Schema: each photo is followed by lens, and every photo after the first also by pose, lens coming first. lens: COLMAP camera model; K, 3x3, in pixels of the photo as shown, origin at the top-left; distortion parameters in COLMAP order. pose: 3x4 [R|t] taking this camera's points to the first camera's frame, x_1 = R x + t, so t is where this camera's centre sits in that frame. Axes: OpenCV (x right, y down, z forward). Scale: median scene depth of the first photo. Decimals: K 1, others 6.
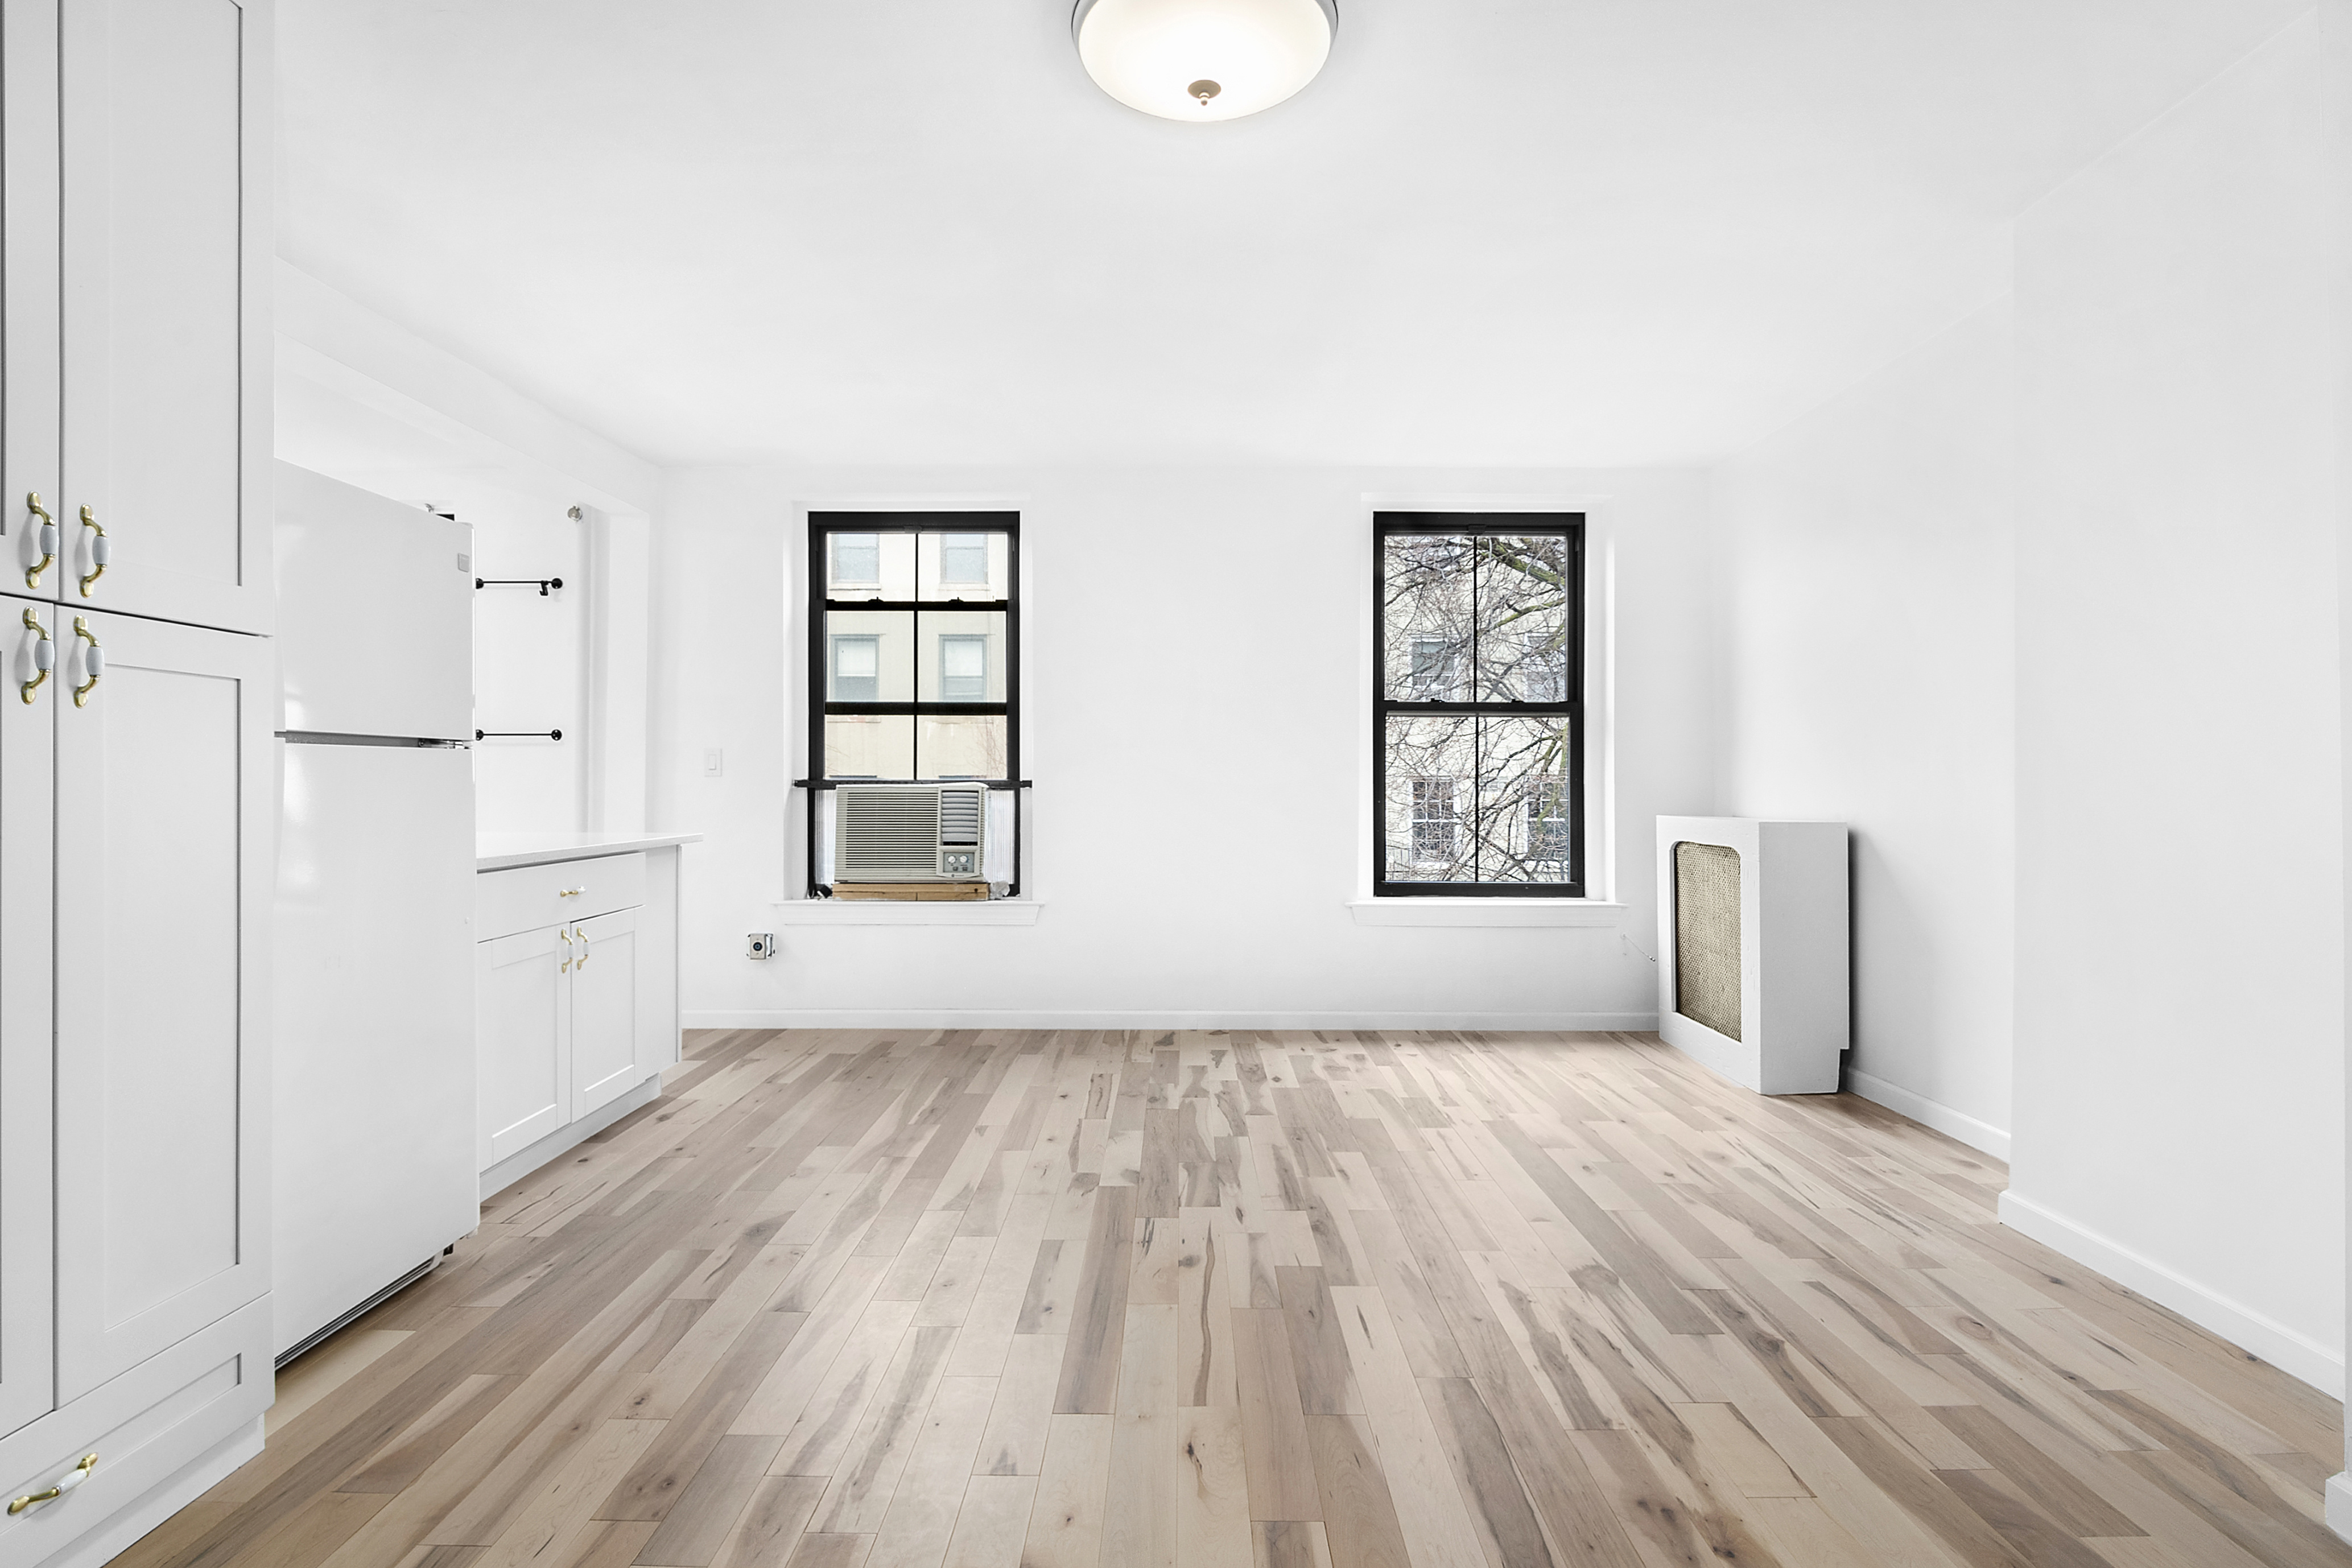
lens RADIAL K [[1144.1, 0, 1170.9], [0, 1144.1, 774.2], [0, 0, 1]] dist [0.001932, 0.000024]
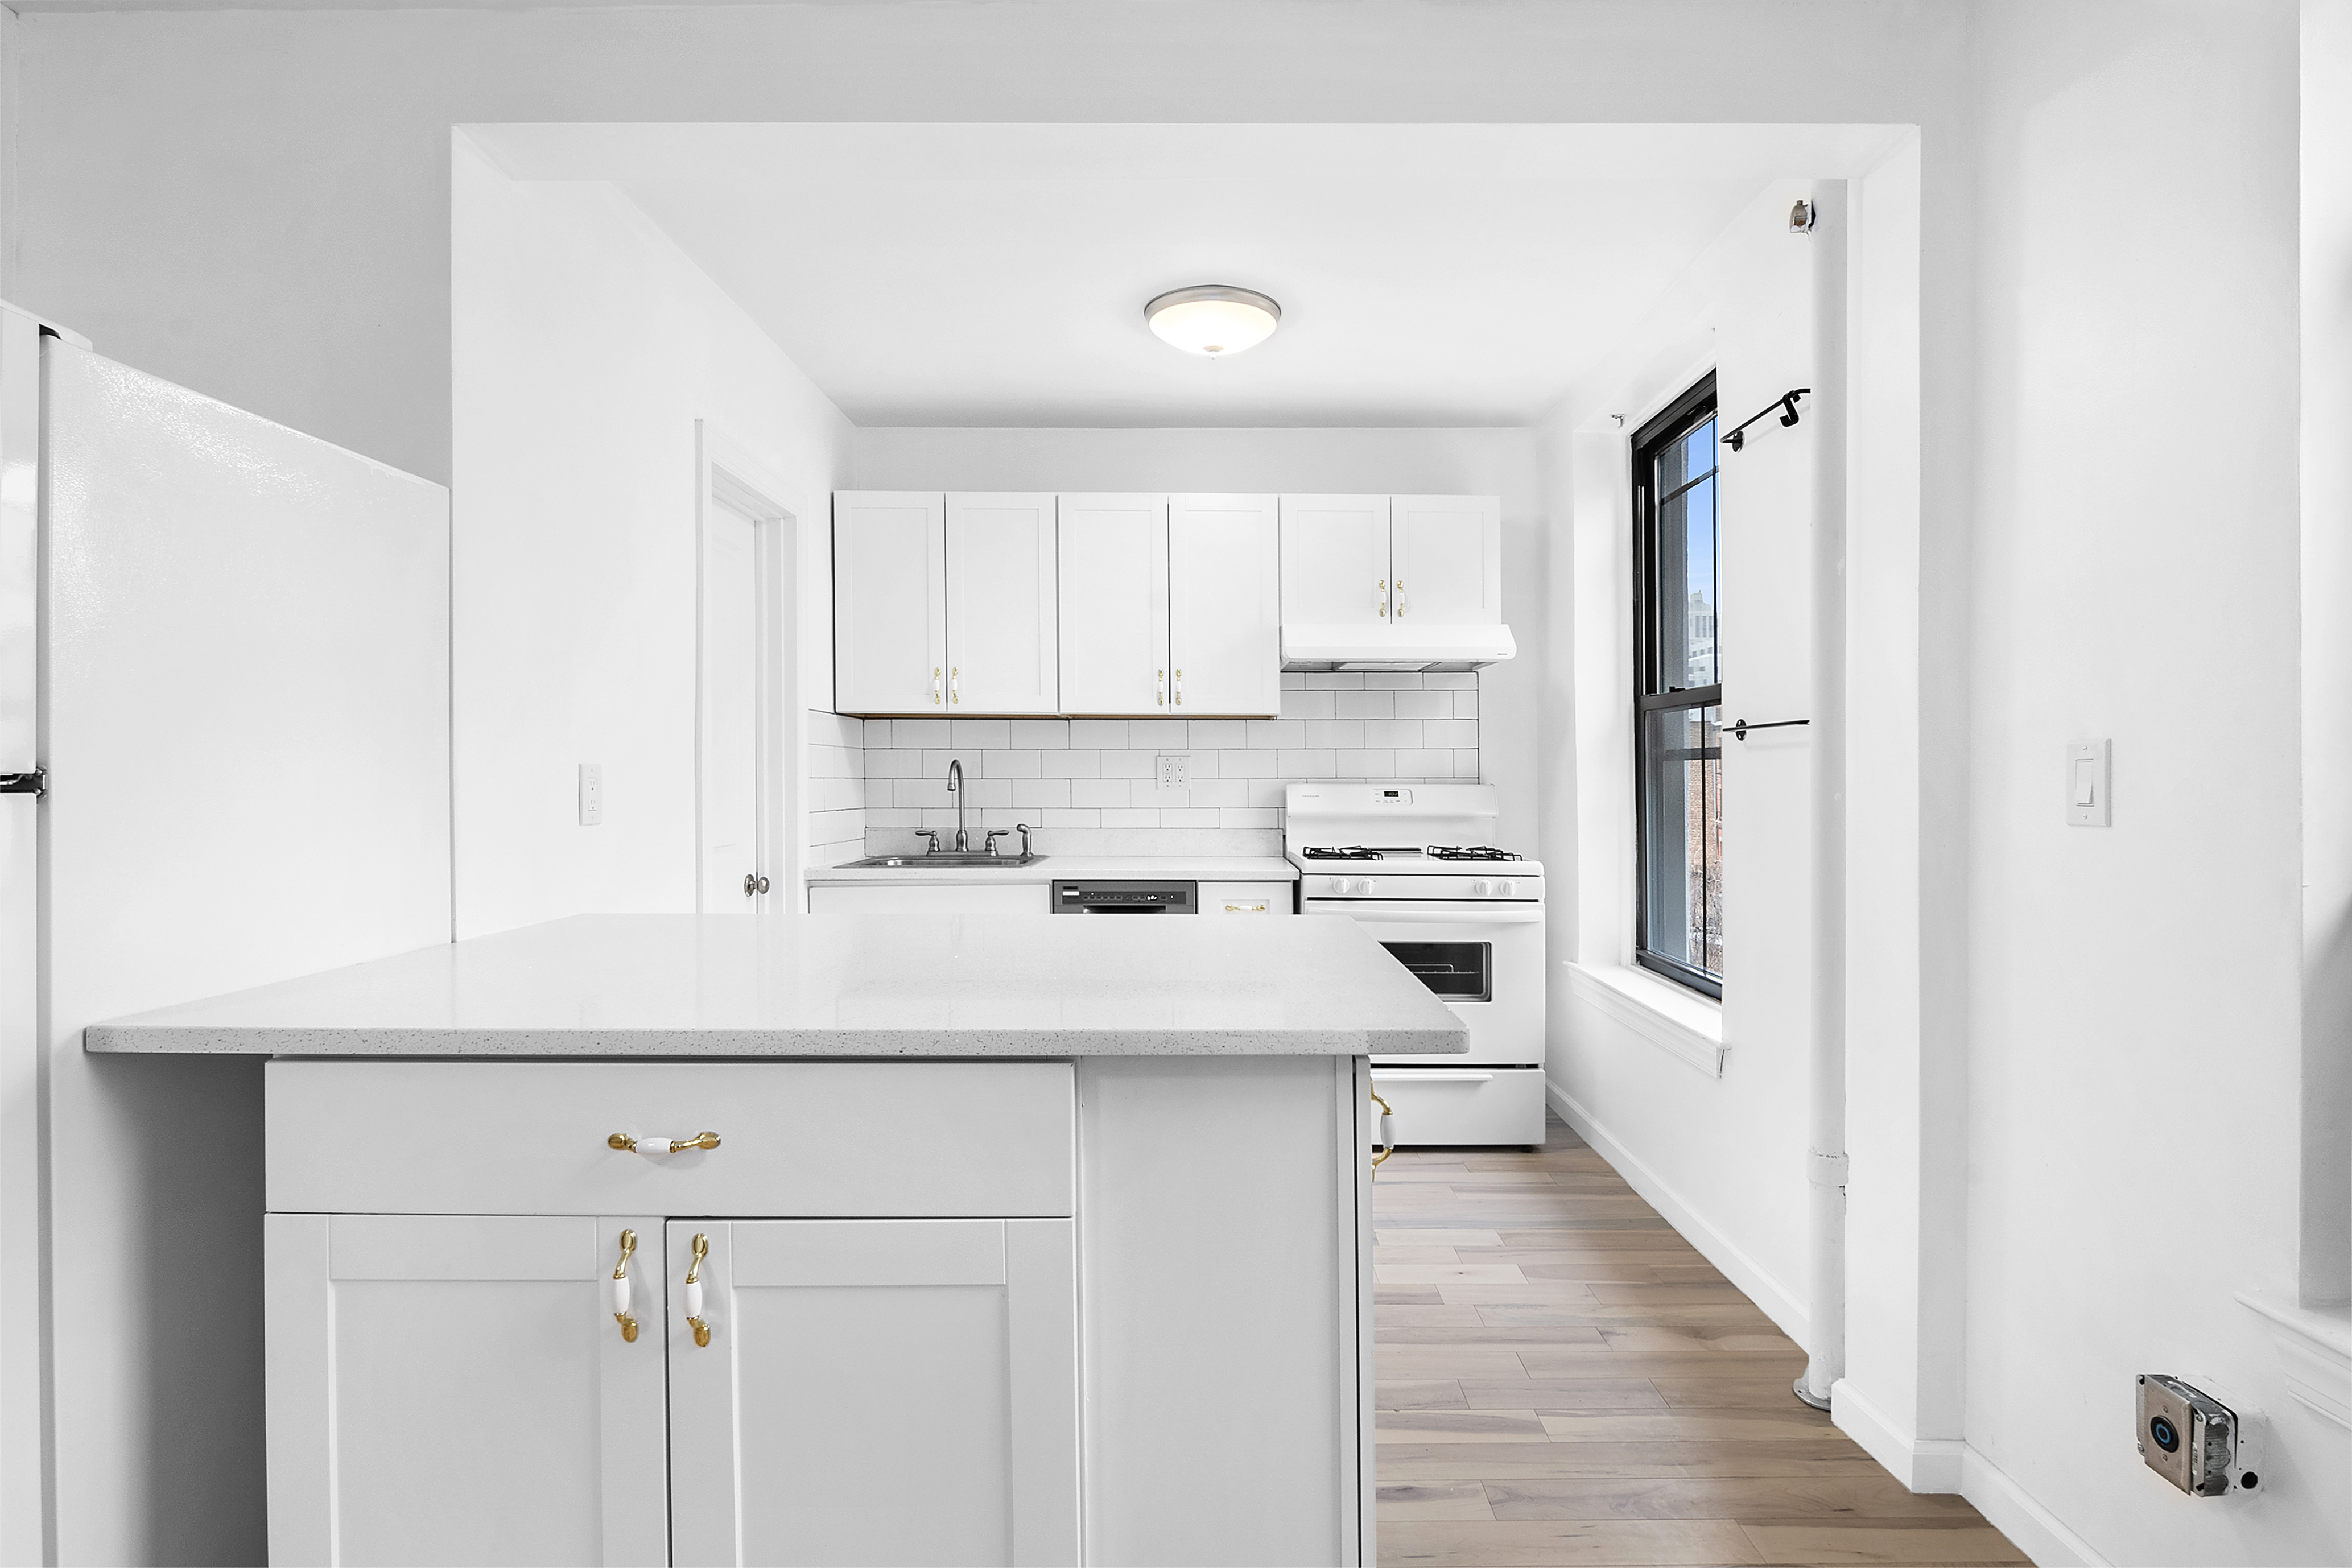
lens RADIAL K [[1153.4, 0, 1190.7], [0, 1153.4, 770.3], [0, 0, 1]] dist [-0.017561, -0.000471]
pose [[0.006717, -0.004524, -0.999967, -0.081724], [0.006171, 0.999971, -0.004483, -0.014190], [0.999958, -0.006141, 0.006745, 0.757754]]
